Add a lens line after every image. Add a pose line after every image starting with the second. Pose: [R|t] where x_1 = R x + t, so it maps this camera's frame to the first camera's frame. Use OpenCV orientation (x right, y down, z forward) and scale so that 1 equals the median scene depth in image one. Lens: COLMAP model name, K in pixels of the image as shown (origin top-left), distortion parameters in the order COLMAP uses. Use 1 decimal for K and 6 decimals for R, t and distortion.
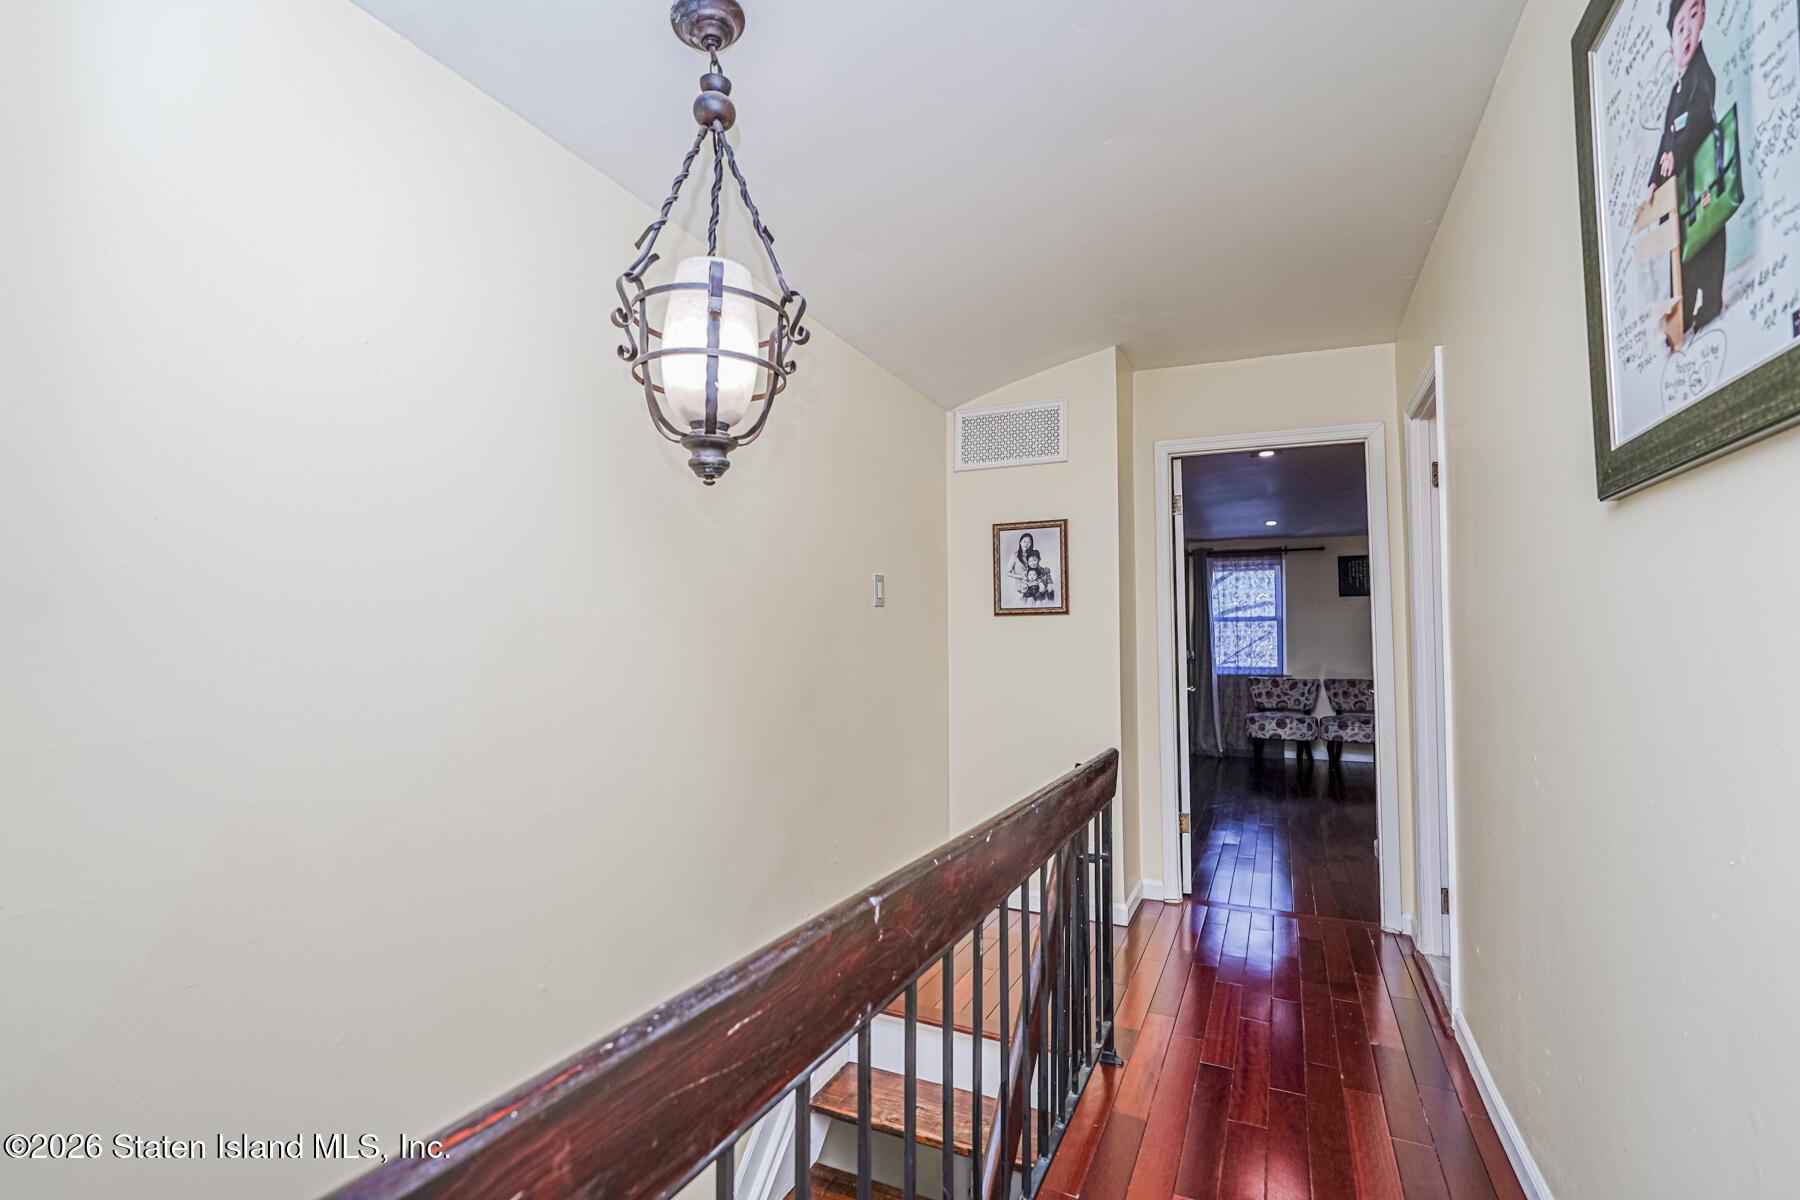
lens RADIAL K [[820.7, 0, 898.5], [0, 820.7, 597.7], [0, 0, 1]] dist [0.000335, 0.002430]
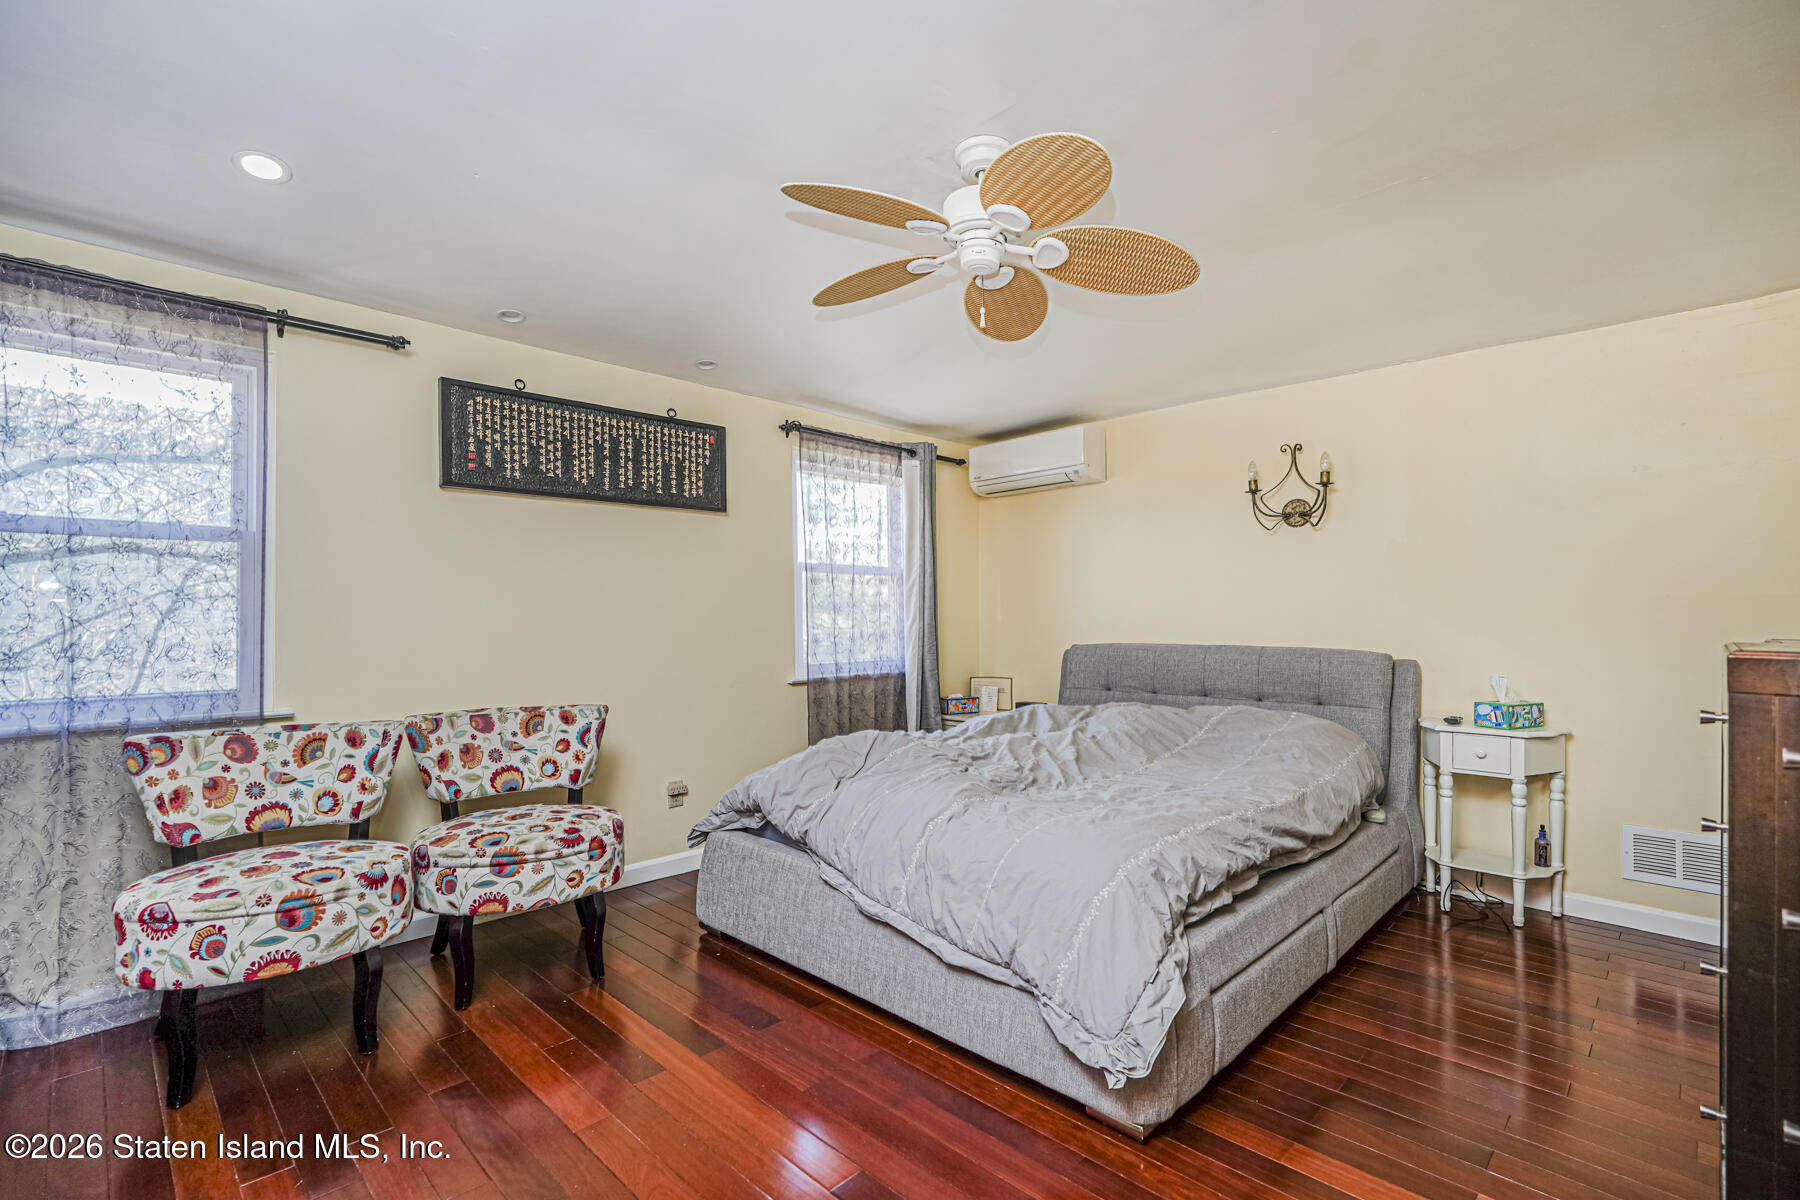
lens RADIAL K [[820.7, 0, 897.5], [0, 820.7, 608.4], [0, 0, 1]] dist [0.000335, 0.002430]
pose [[0.340794, 0.010826, 0.940076, 0.263471], [-0.046458, 0.998906, 0.005339, 0.042468], [-0.938989, -0.045494, 0.340924, 0.685490]]
